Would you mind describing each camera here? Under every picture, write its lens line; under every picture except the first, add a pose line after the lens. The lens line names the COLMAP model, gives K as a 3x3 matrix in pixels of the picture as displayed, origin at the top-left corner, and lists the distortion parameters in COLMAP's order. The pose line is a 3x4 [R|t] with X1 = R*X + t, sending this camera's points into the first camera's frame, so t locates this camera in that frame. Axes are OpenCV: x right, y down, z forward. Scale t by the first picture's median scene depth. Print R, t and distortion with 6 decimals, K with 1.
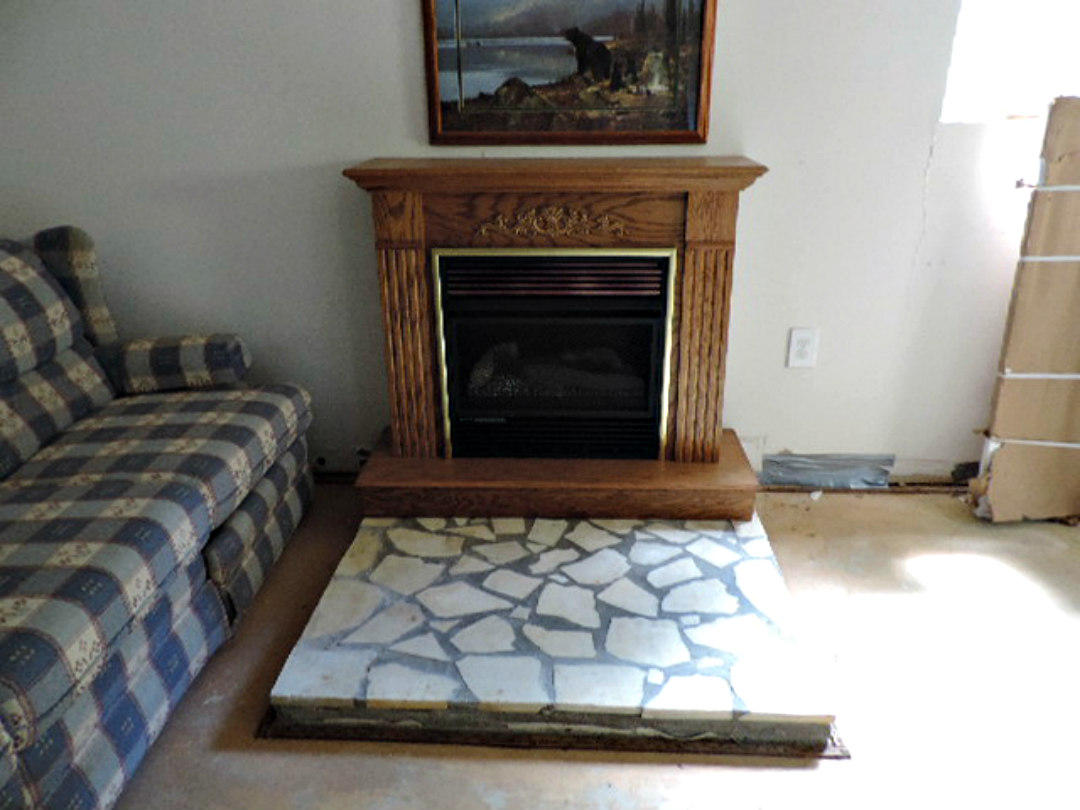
lens RADIAL K [[780.5, 0, 536.4], [0, 780.5, 402.4], [0, 0, 1]] dist [-0.033396, 0.000591]
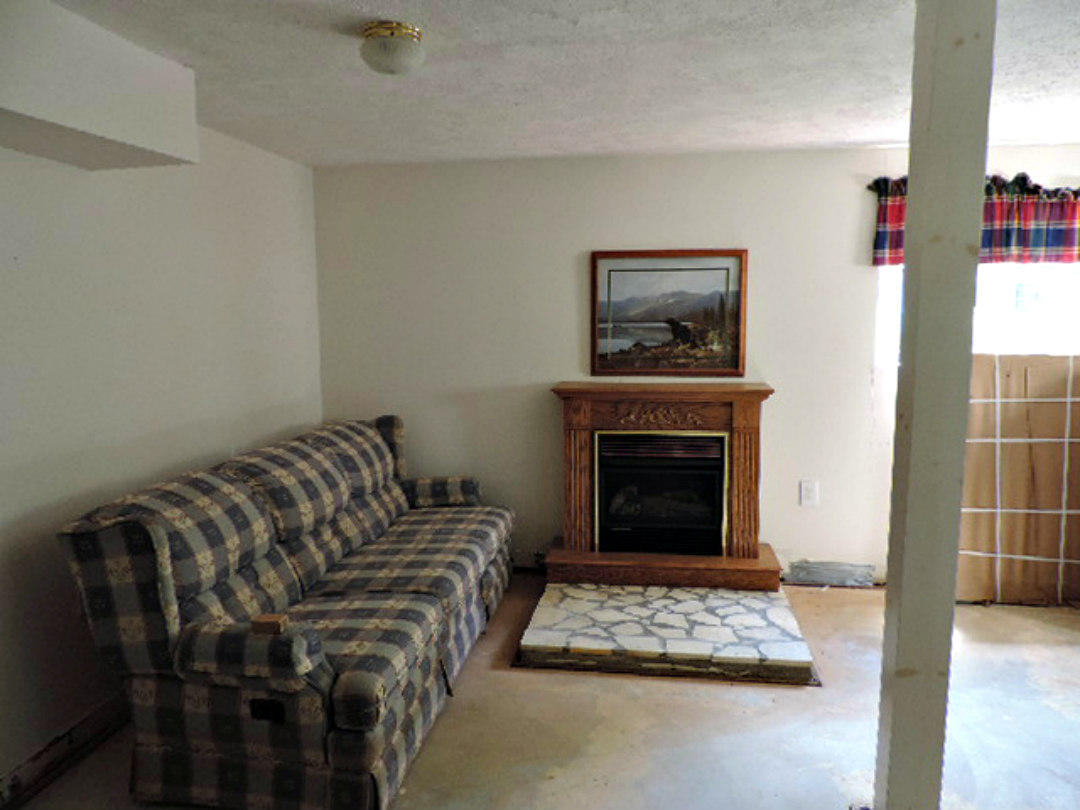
lens RADIAL K [[778.5, 0, 534.8], [0, 778.5, 402.6], [0, 0, 1]] dist [-0.013814, 0.000458]
pose [[0.994907, 0.013502, -0.099891, -0.089931], [-0.039267, 0.964616, -0.260717, 0.227910], [0.092837, 0.263312, 0.960233, -0.808266]]
